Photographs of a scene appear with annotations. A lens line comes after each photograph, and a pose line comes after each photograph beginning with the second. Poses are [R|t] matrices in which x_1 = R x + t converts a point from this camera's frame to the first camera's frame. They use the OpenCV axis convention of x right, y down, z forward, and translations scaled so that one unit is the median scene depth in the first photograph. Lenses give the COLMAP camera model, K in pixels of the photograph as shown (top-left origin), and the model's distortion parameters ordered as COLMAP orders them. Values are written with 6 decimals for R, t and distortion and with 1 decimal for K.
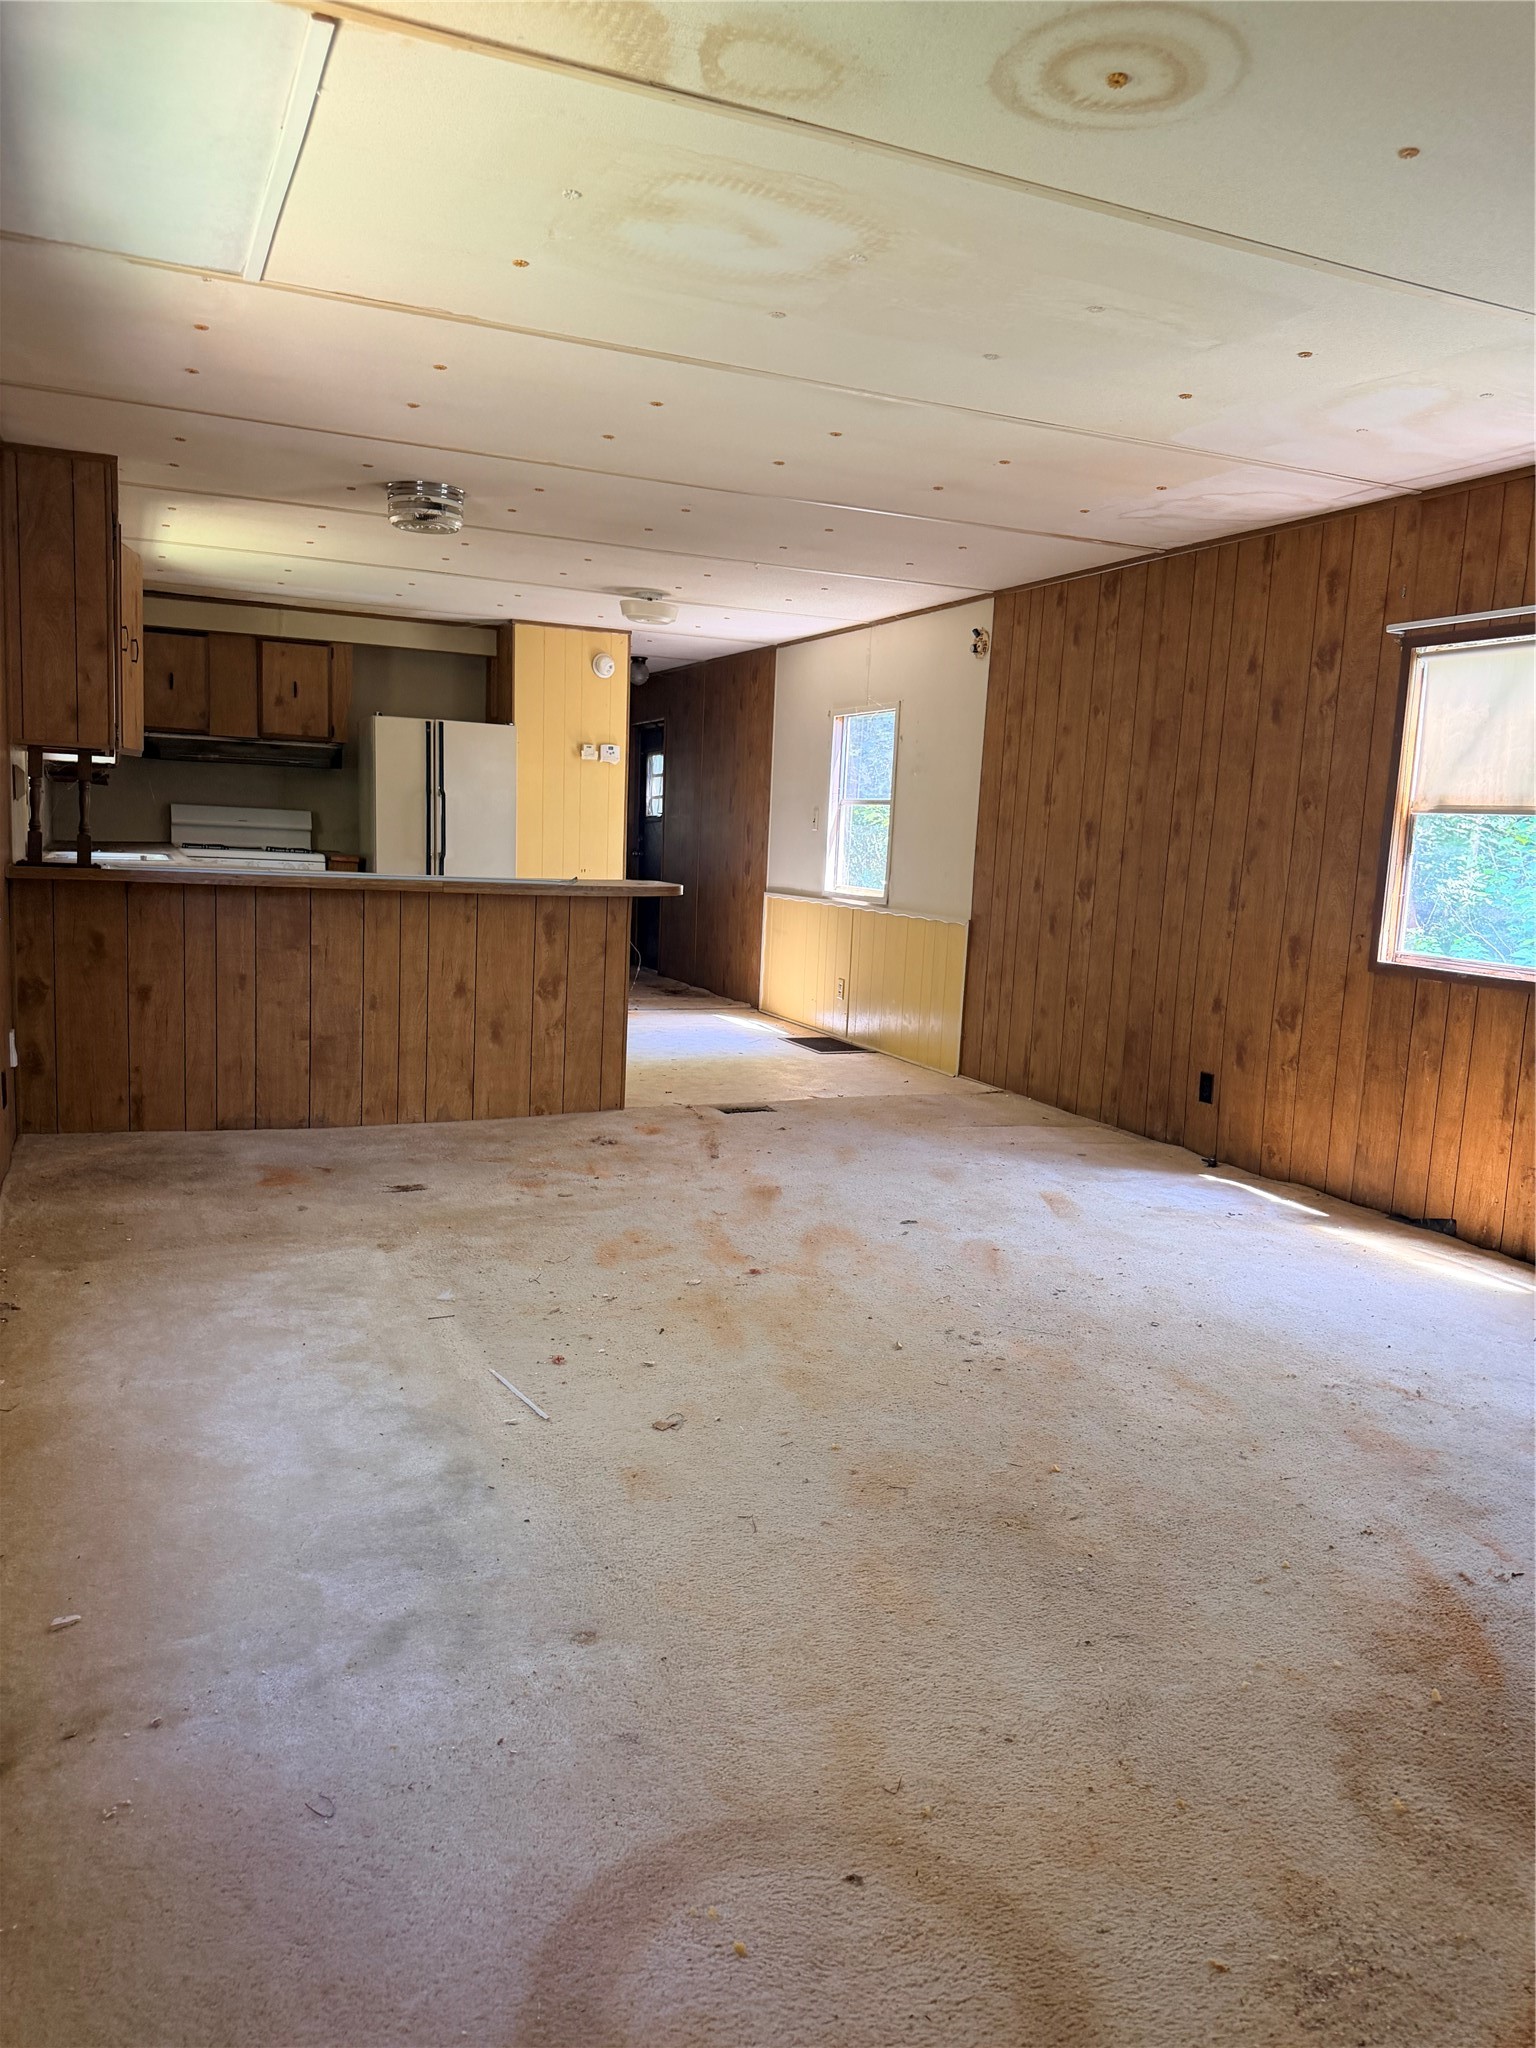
lens RADIAL K [[1444.7, 0, 768.0], [0, 1444.7, 1024.0], [0, 0, 1]] dist [0.086989, -0.119237]
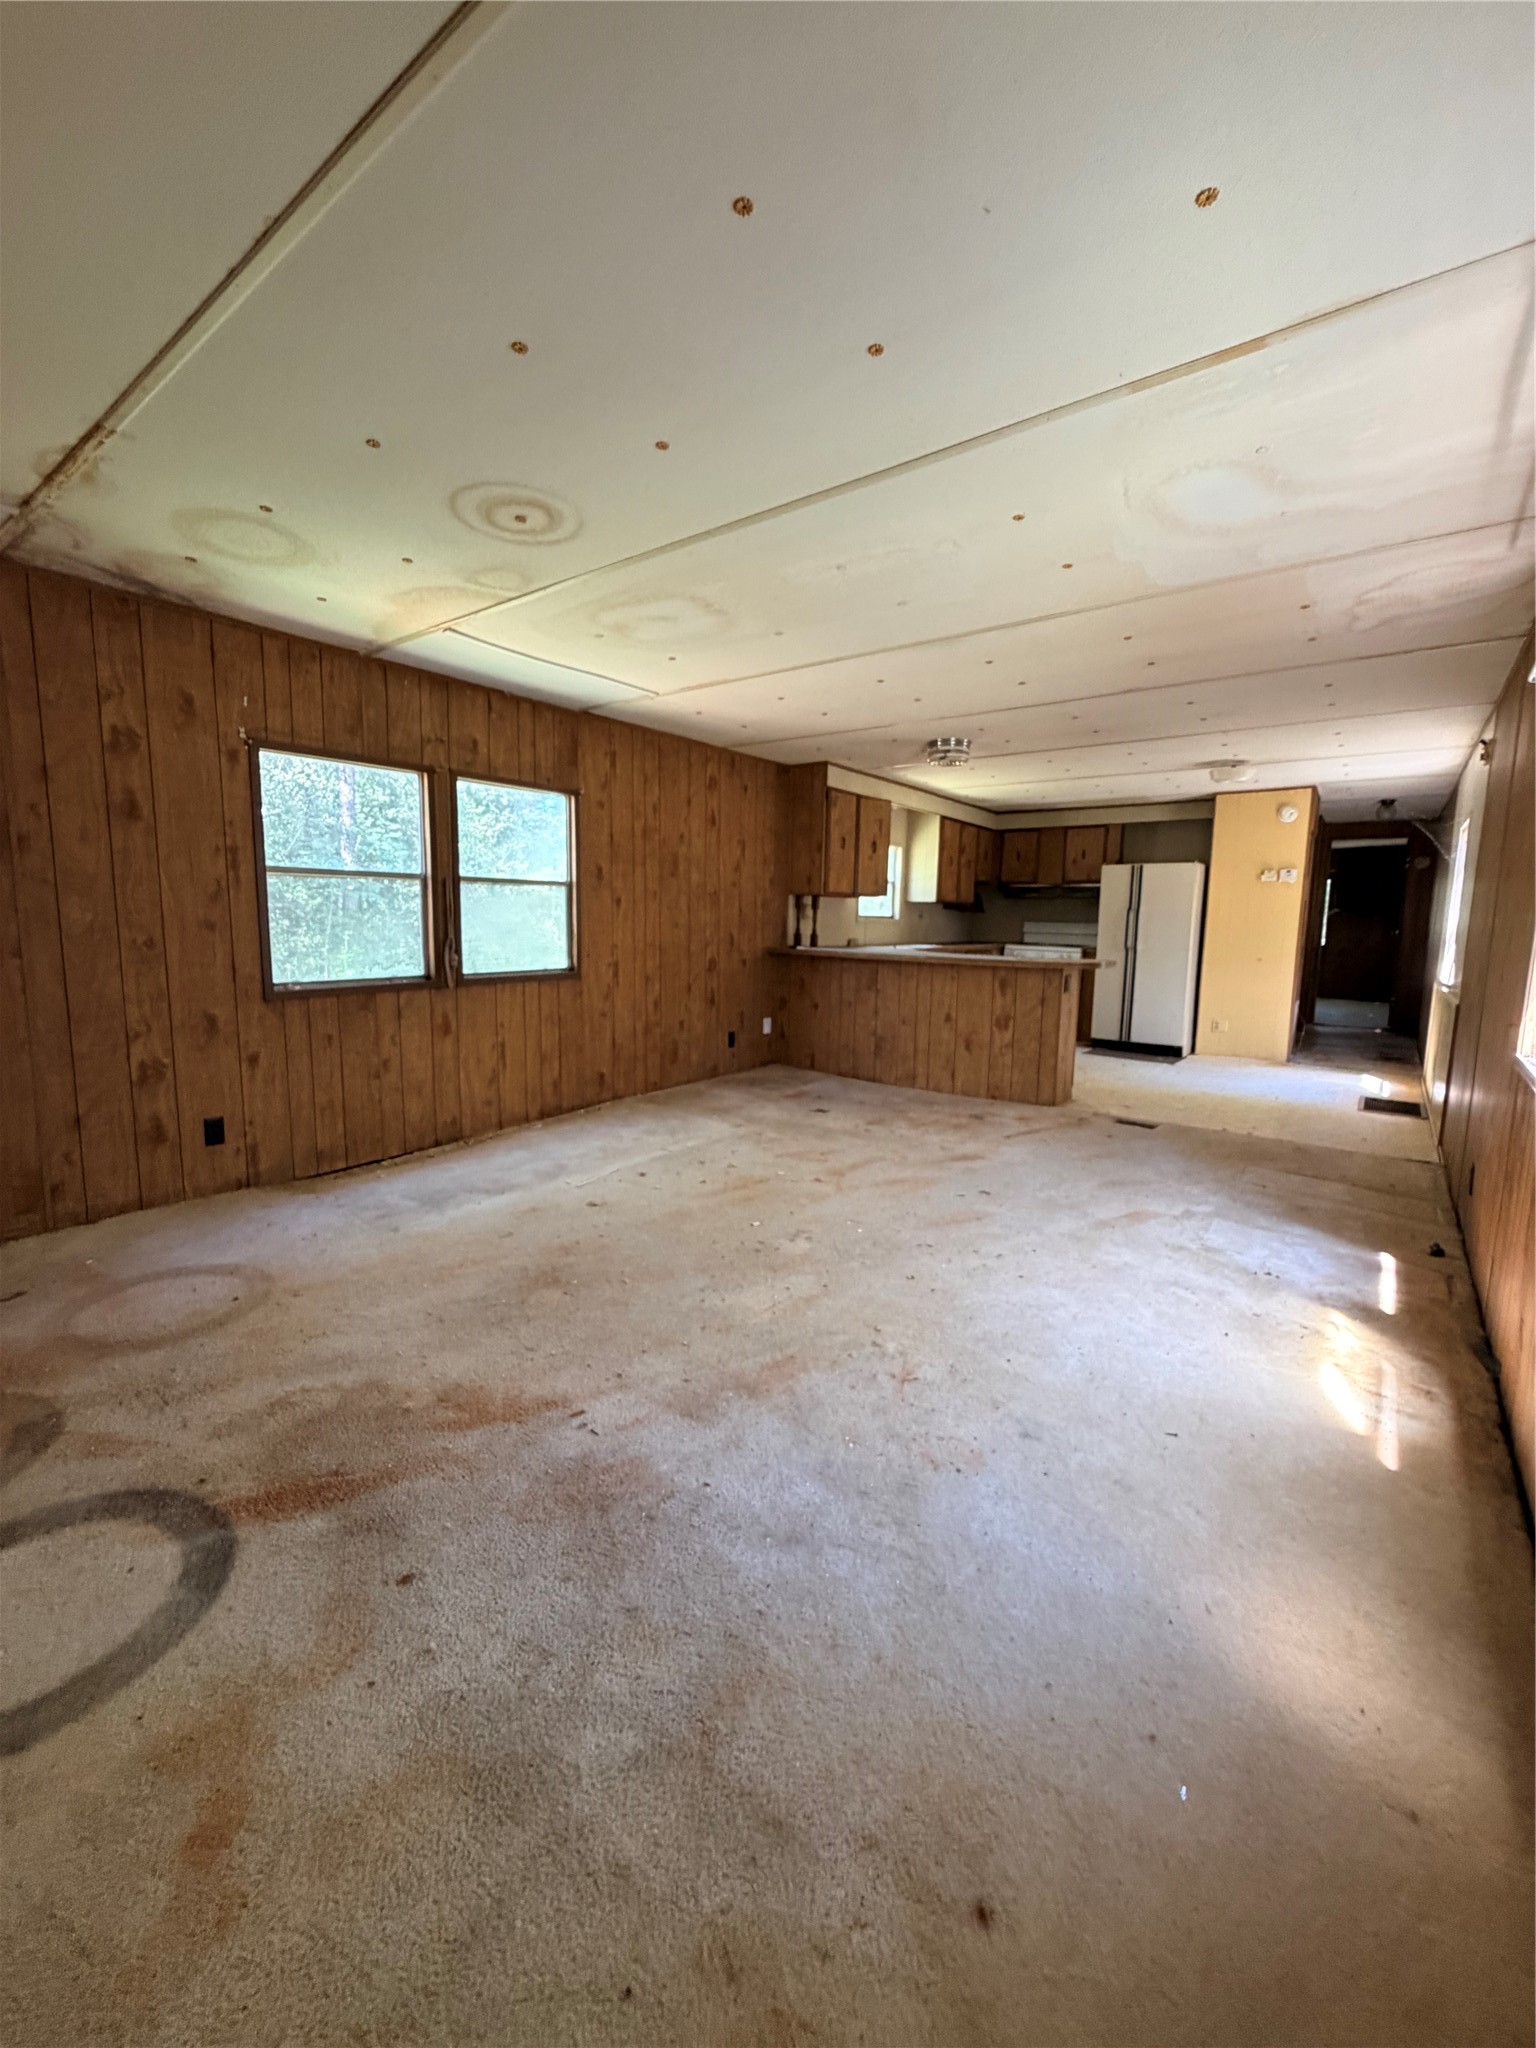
lens RADIAL K [[818.9, 0, 766.5], [0, 818.9, 1015.6], [0, 0, 1]] dist [0.000269, 0.000070]
pose [[0.488313, 0.073125, -0.869599, 0.624957], [-0.113503, 0.993340, 0.019794, -0.025234], [0.865256, 0.089037, 0.493361, 0.366069]]
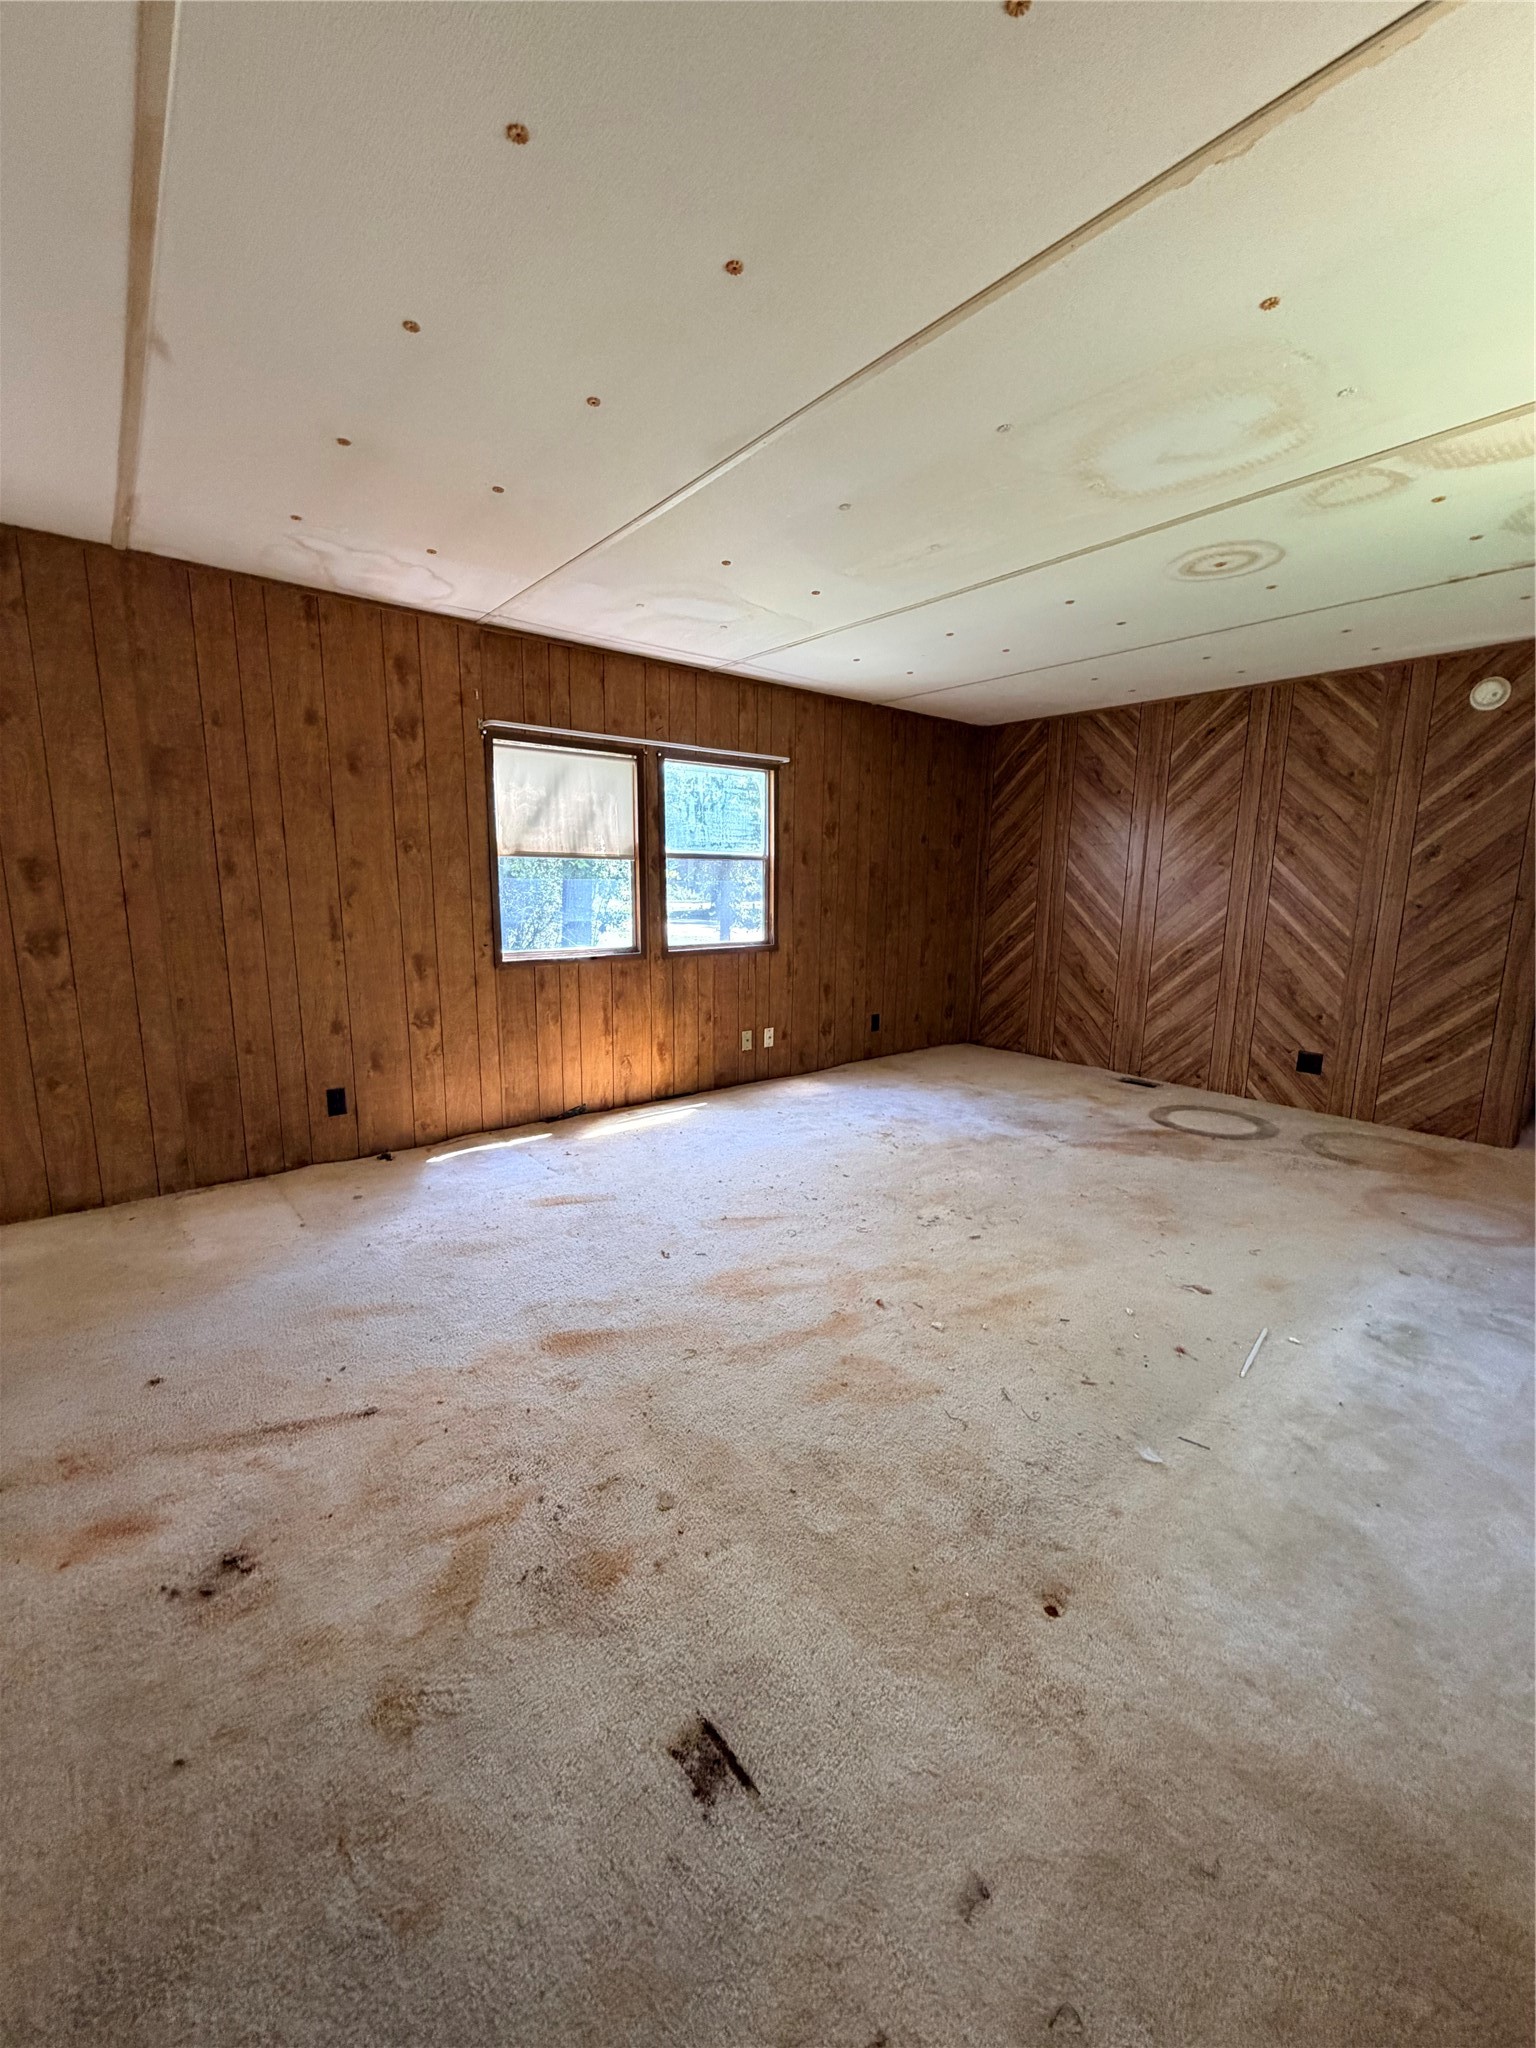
lens RADIAL K [[818.9, 0, 766.5], [0, 818.9, 1015.6], [0, 0, 1]] dist [0.000269, 0.000070]
pose [[-0.267858, -0.205971, 0.941184, -0.420092], [0.106905, 0.964495, 0.241497, -0.157826], [-0.957509, 0.165305, -0.236328, 0.954148]]
